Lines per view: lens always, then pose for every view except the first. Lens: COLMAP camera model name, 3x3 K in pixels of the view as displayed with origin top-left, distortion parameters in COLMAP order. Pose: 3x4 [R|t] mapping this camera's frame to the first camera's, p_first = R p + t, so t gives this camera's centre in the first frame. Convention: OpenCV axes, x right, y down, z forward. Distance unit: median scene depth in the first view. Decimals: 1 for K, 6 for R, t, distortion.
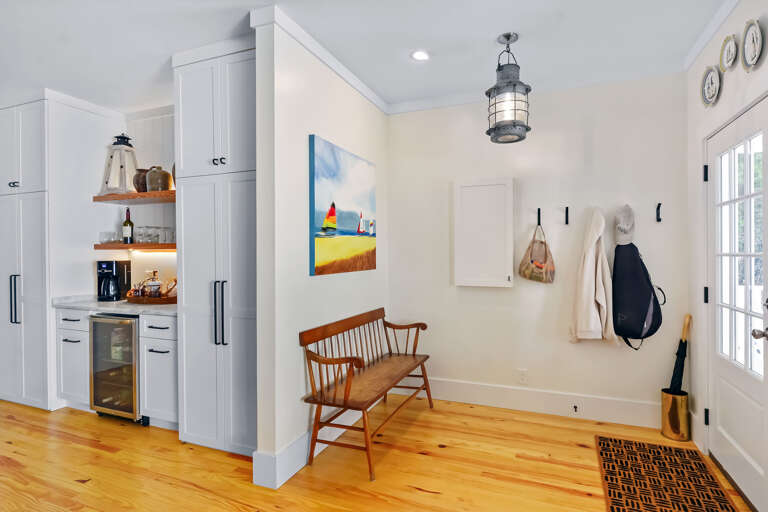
lens RADIAL K [[366.3, 0, 379.8], [0, 366.3, 255.2], [0, 0, 1]] dist [-0.002288, -0.000943]
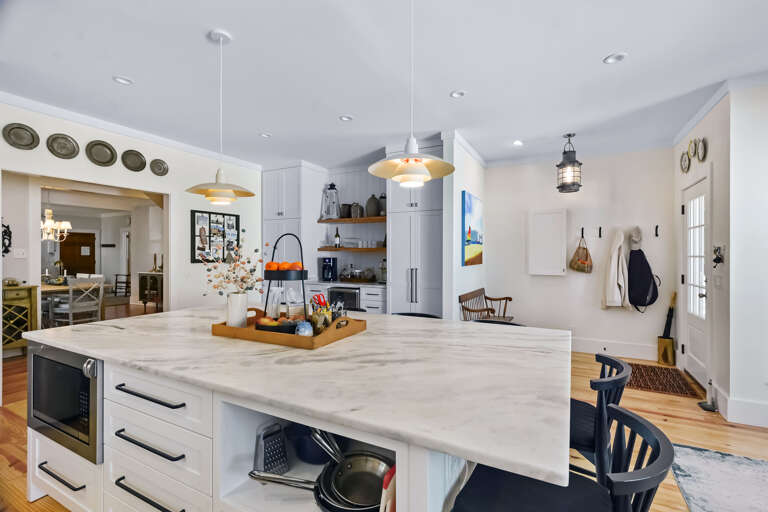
lens RADIAL K [[355.0, 0, 387.5], [0, 355.0, 255.2], [0, 0, 1]] dist [-0.002334, 0.000623]
pose [[0.999321, 0.006371, -0.036303, -0.419744], [-0.006467, 0.999976, -0.002530, 0.006374], [0.036286, 0.002763, 0.999338, -0.684833]]
